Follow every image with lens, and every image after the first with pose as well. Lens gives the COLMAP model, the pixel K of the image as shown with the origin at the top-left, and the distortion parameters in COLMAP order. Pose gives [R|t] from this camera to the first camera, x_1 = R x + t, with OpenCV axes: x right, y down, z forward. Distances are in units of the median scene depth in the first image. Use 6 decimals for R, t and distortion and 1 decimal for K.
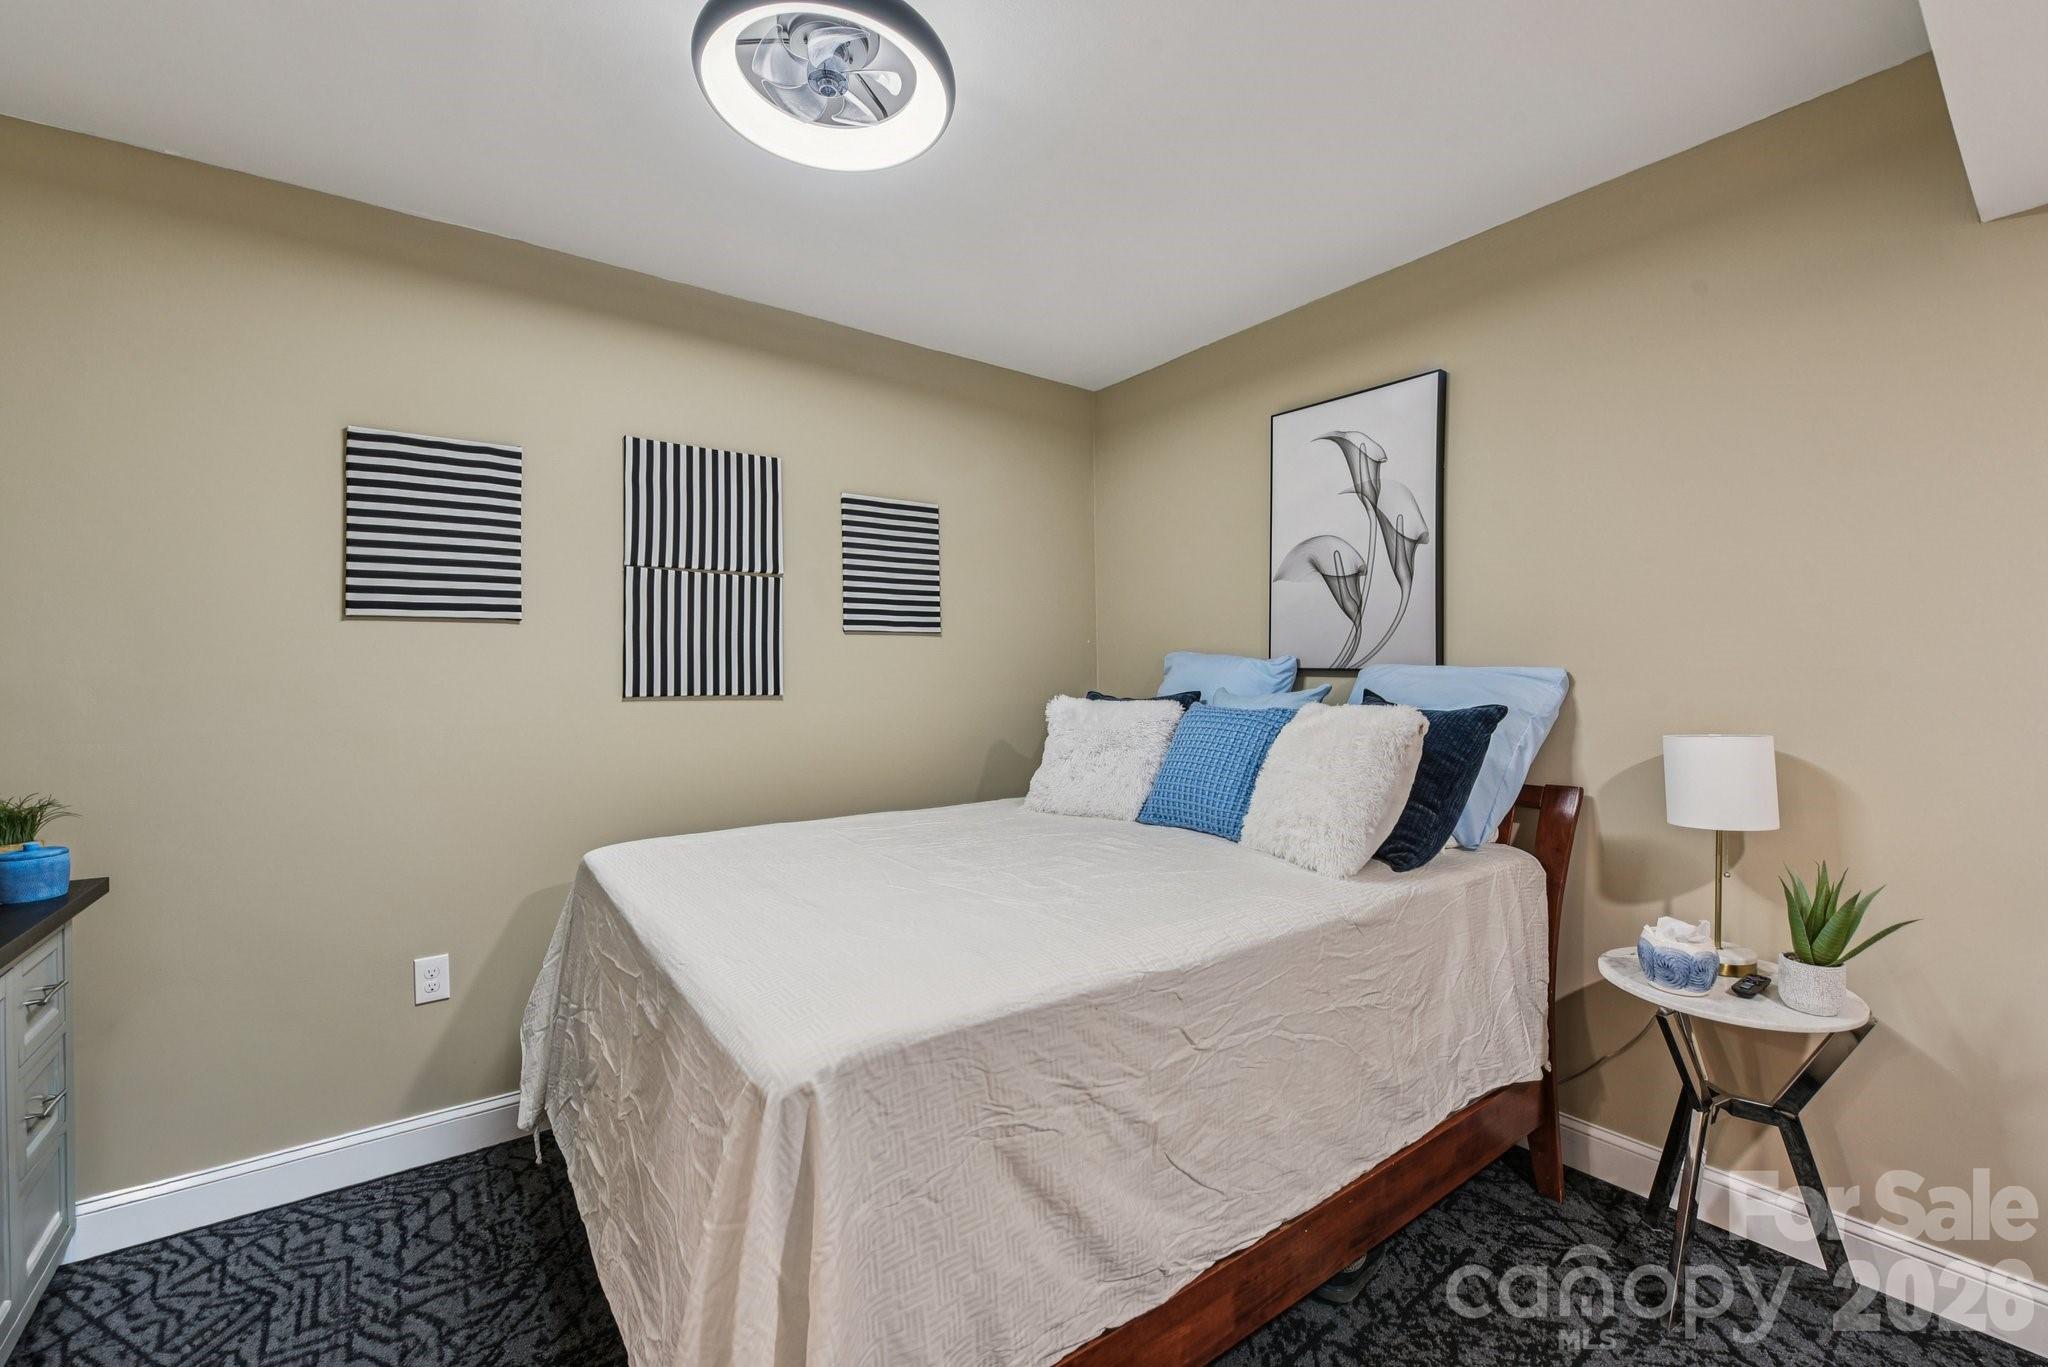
lens RADIAL K [[813.9, 0, 1038.1], [0, 813.9, 669.1], [0, 0, 1]] dist [-0.013789, -0.000153]
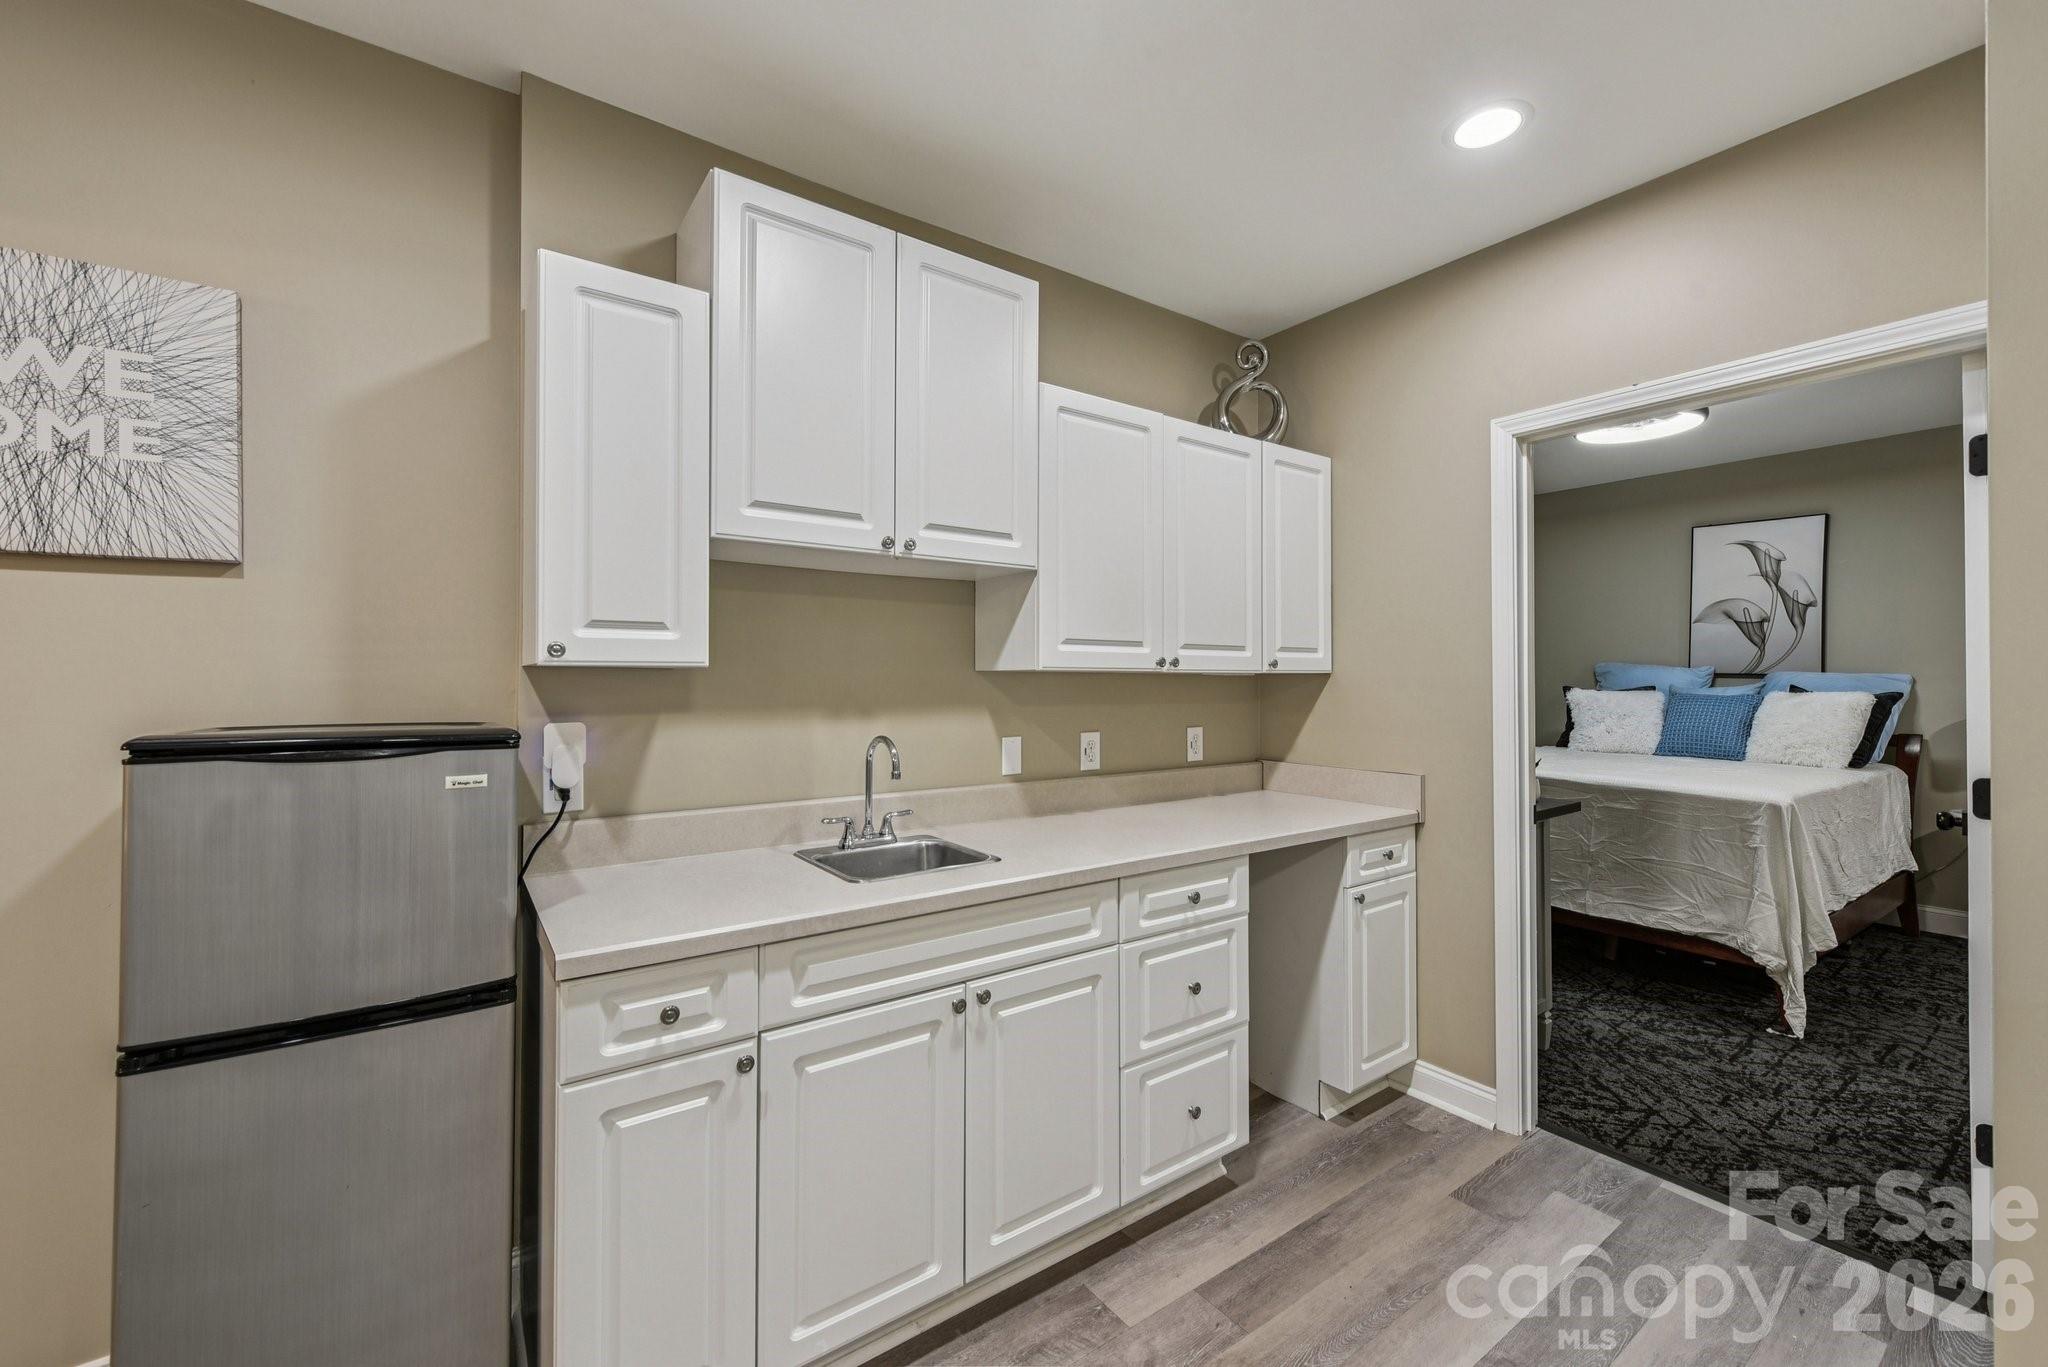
lens RADIAL K [[829.5, 0, 1013.4], [0, 829.5, 677.6], [0, 0, 1]] dist [0.002338, -0.001132]
pose [[0.999804, 0.012781, 0.015123, -1.318150], [-0.012817, 0.999915, 0.002289, 0.025087], [-0.015093, -0.002482, 0.999883, -0.831185]]
